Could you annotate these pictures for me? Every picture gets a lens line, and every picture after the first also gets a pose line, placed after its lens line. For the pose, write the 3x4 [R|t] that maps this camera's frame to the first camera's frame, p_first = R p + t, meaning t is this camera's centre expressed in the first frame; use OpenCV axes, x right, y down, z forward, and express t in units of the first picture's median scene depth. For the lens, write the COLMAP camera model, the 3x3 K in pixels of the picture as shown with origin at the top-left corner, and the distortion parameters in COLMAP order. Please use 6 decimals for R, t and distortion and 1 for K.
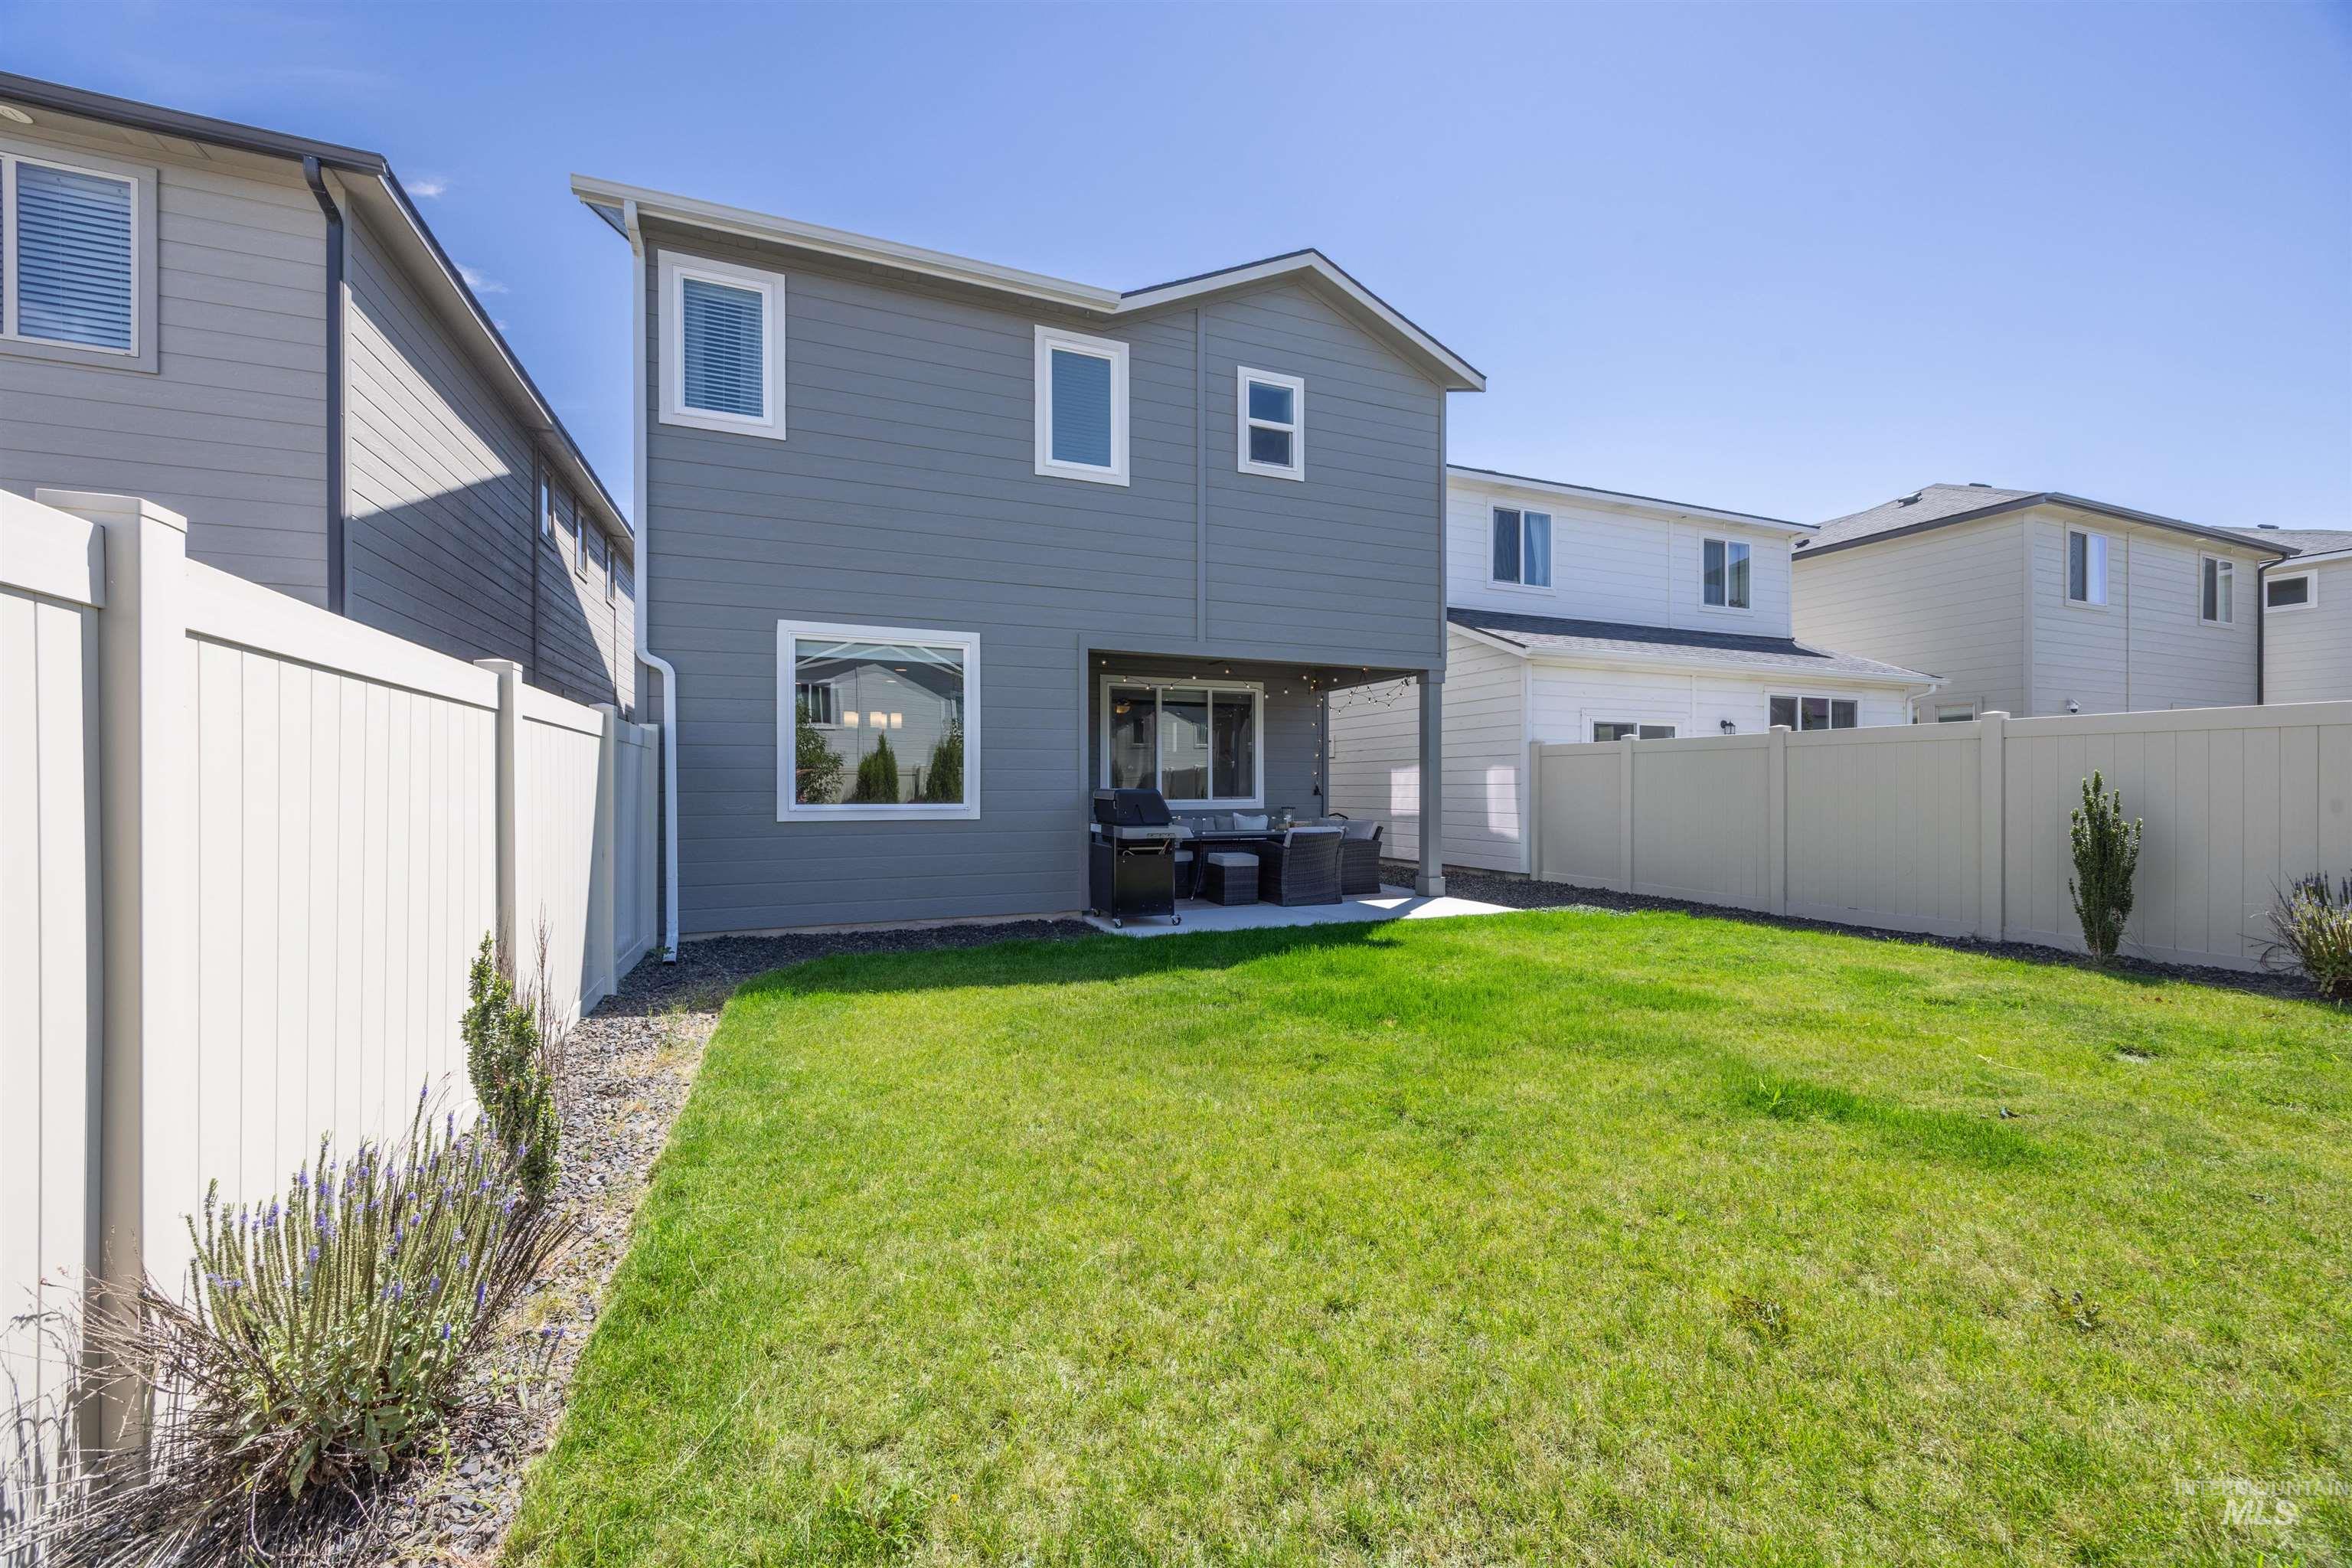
lens RADIAL K [[841.5, 0, 1109.6], [0, 841.5, 787.4], [0, 0, 1]] dist [-0.002475, 0.000346]
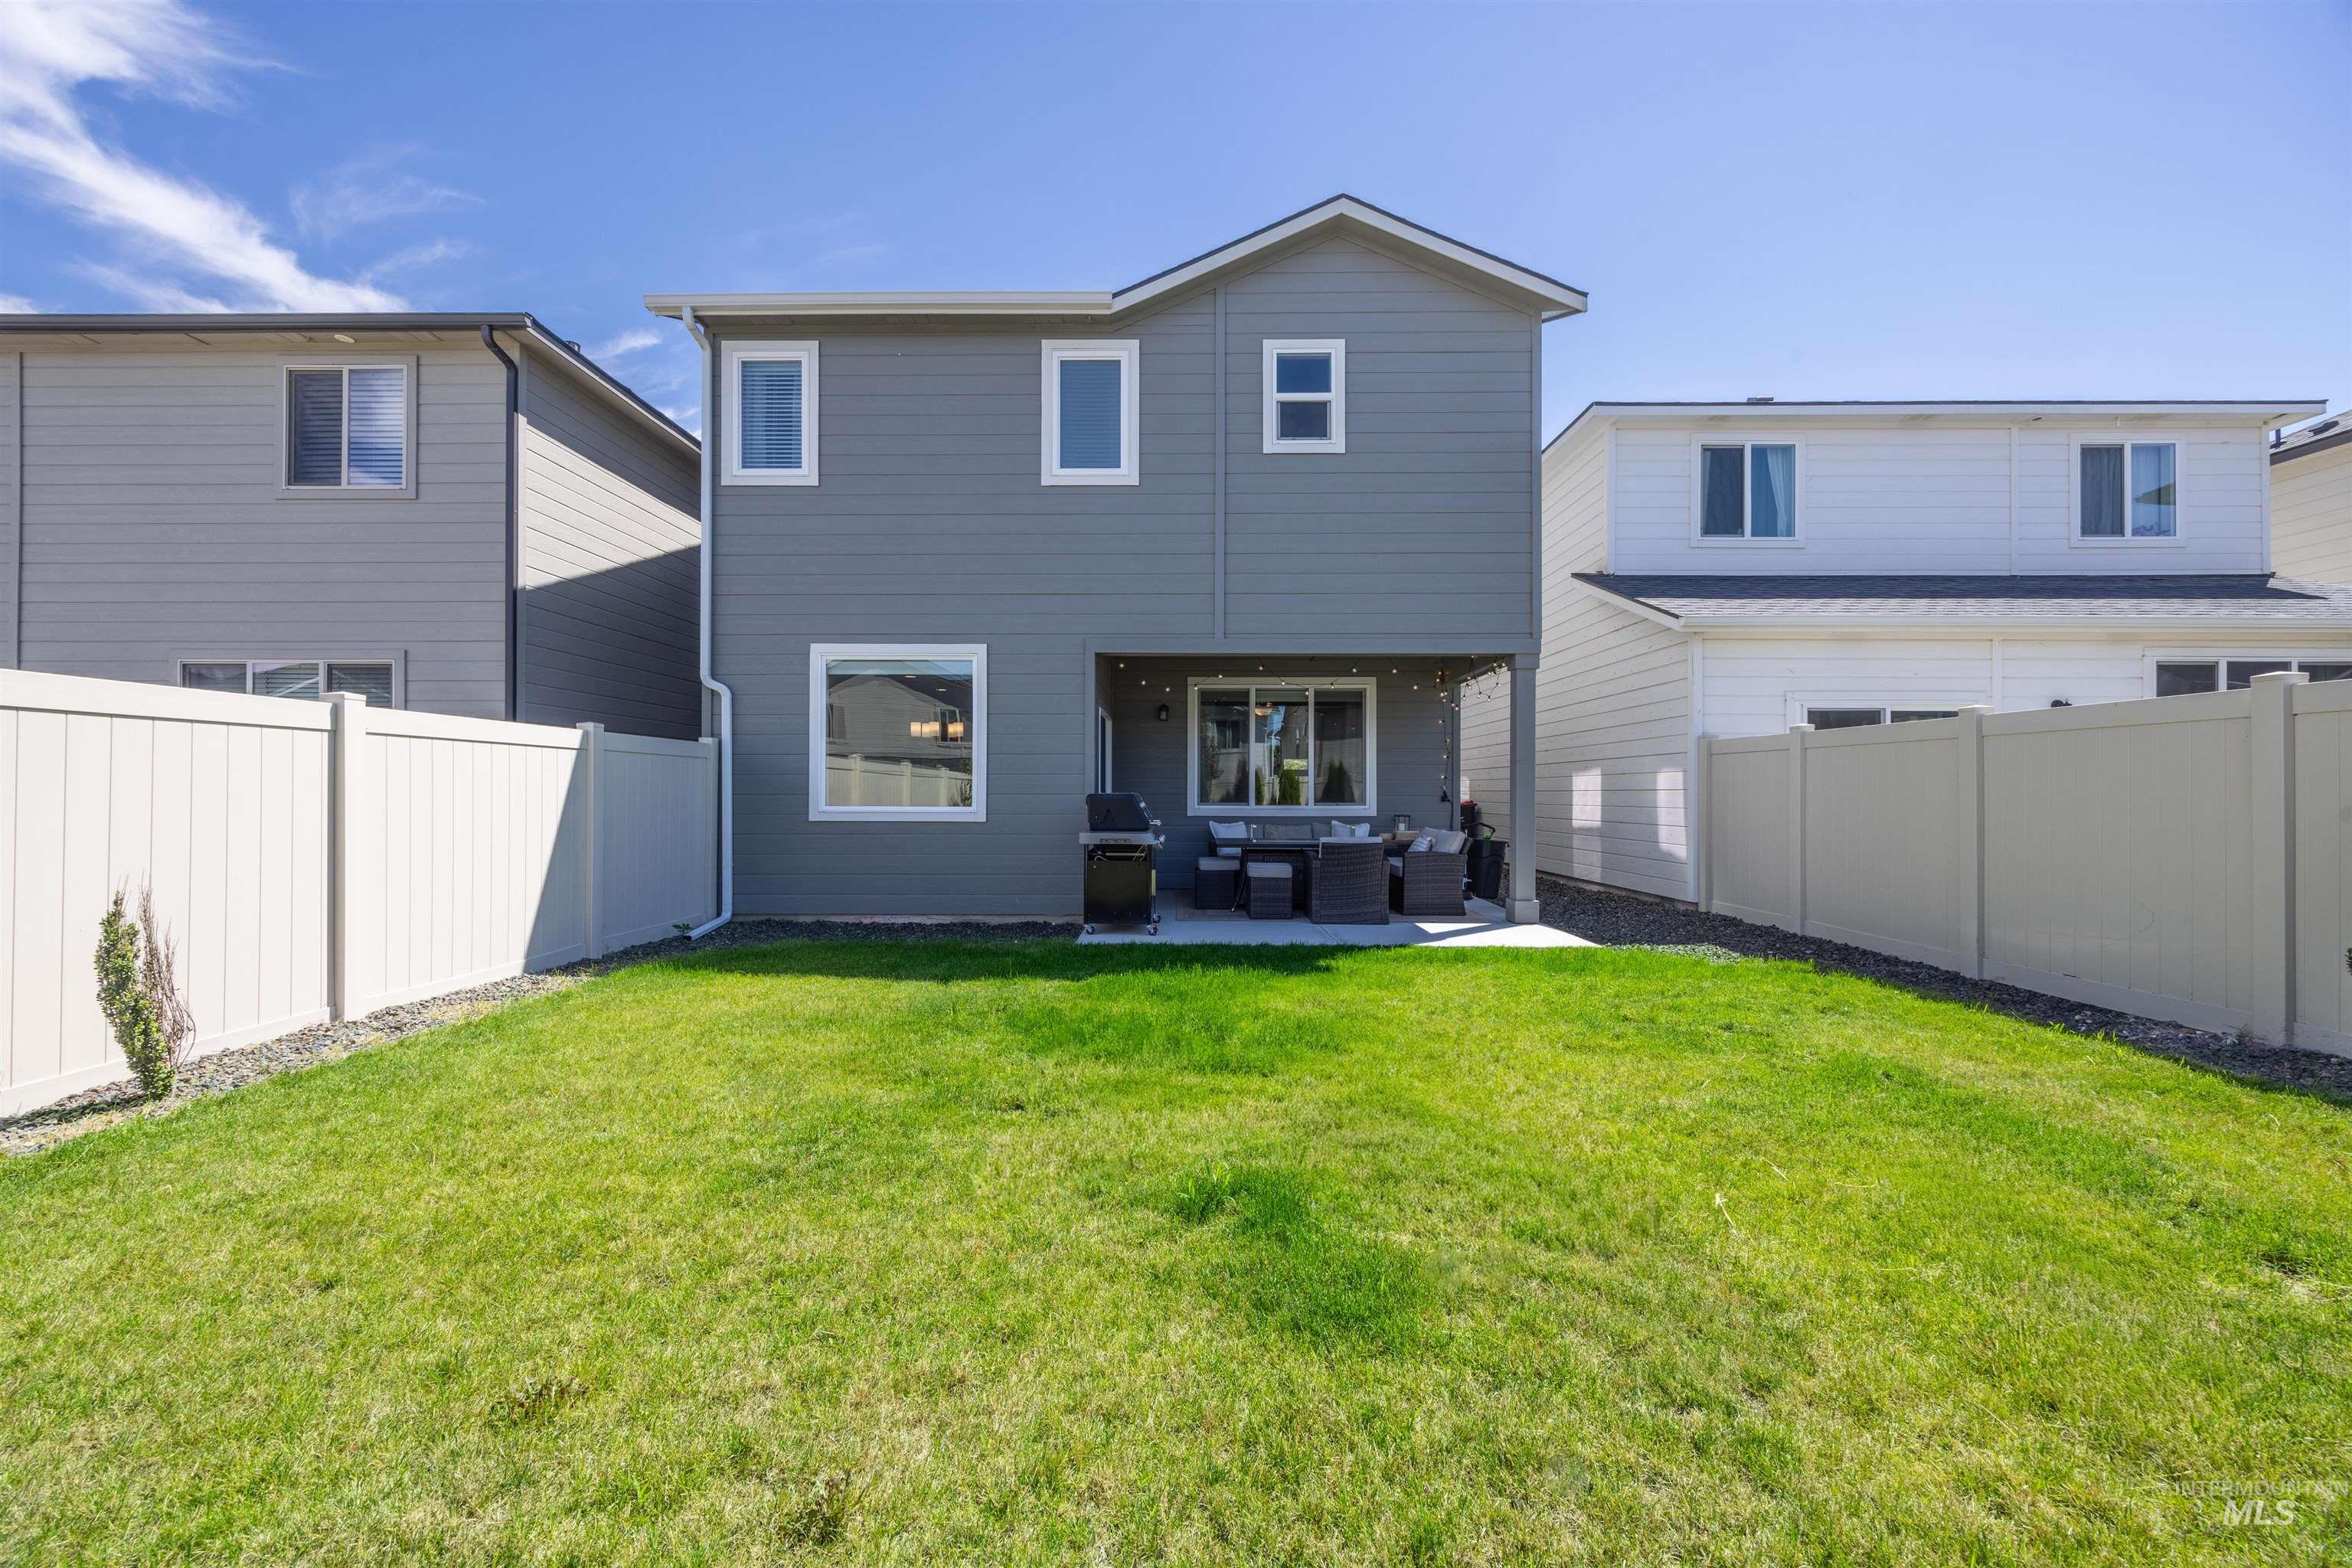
lens RADIAL K [[841.5, 0, 1167.1], [0, 841.5, 786.2], [0, 0, 1]] dist [-0.002475, 0.000346]
pose [[0.931538, 0.000232, -0.363645, 0.391274], [-0.003215, 0.999966, -0.007597, 0.000599], [0.363631, 0.008246, 0.931507, 0.096851]]
